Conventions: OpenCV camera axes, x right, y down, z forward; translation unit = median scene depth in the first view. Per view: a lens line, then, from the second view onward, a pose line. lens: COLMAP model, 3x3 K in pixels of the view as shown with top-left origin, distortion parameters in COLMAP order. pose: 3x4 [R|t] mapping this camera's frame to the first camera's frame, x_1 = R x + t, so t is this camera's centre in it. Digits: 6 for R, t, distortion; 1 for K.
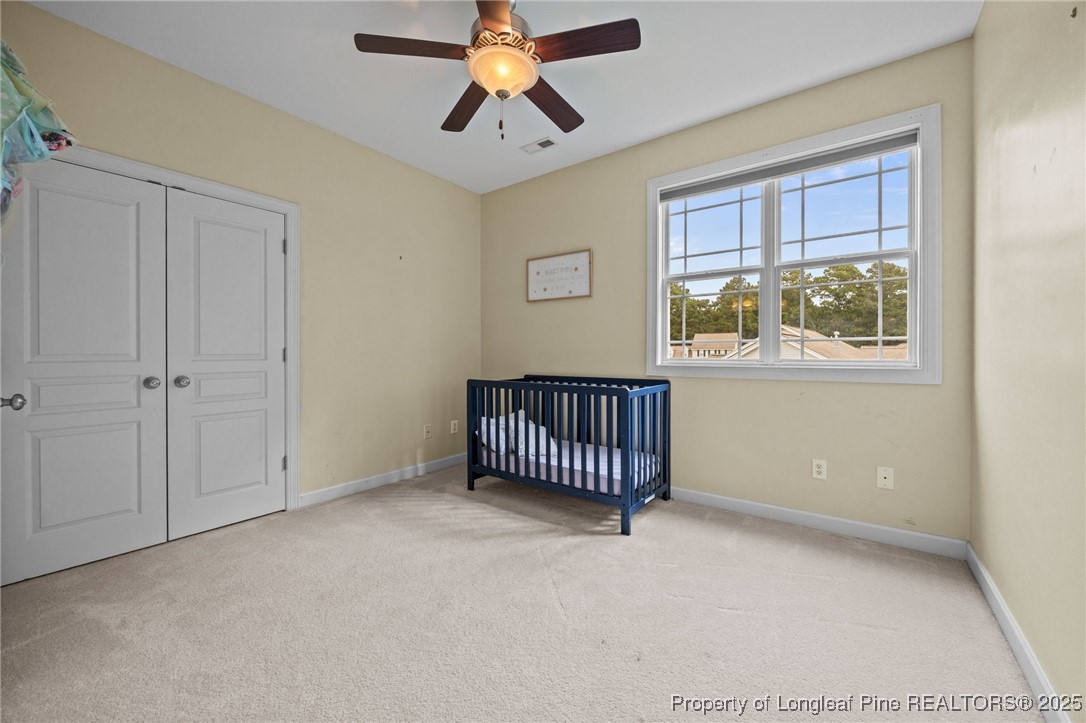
lens RADIAL K [[423.4, 0, 543.6], [0, 423.4, 353.1], [0, 0, 1]] dist [0.000419, 0.000072]
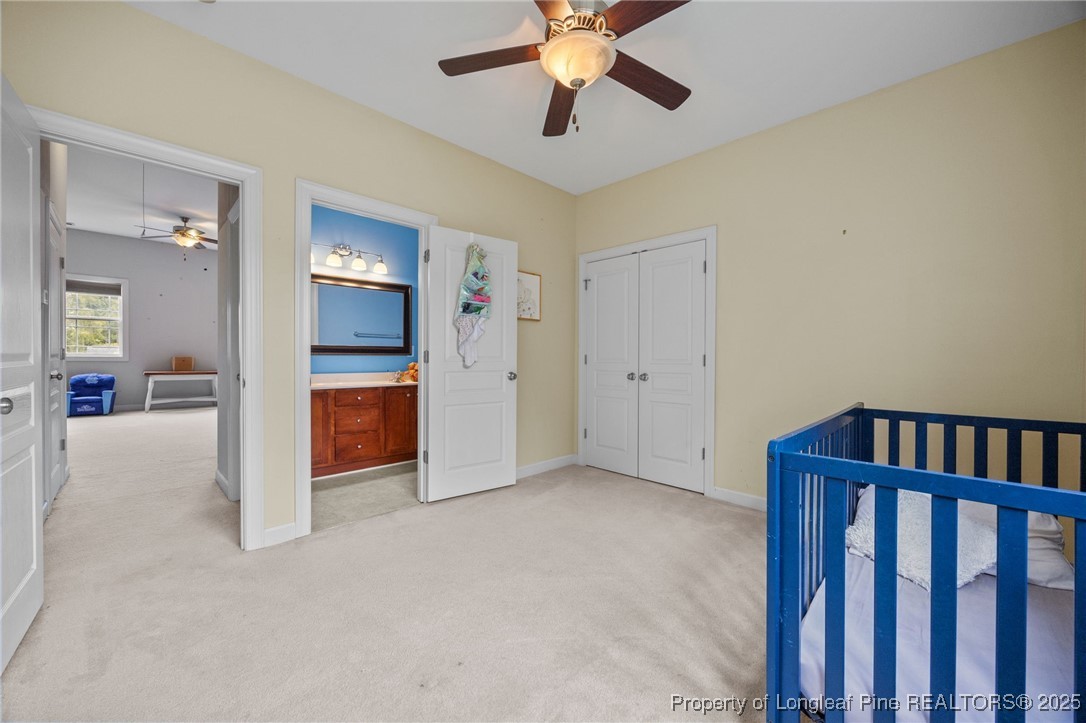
lens RADIAL K [[414.6, 0, 546.8], [0, 414.6, 361.0], [0, 0, 1]] dist [-0.001599, -0.000110]
pose [[-0.148583, 0.007543, -0.988871, 0.672753], [-0.004736, 0.999954, 0.008339, -0.001646], [0.988889, 0.005922, -0.148541, 0.871021]]
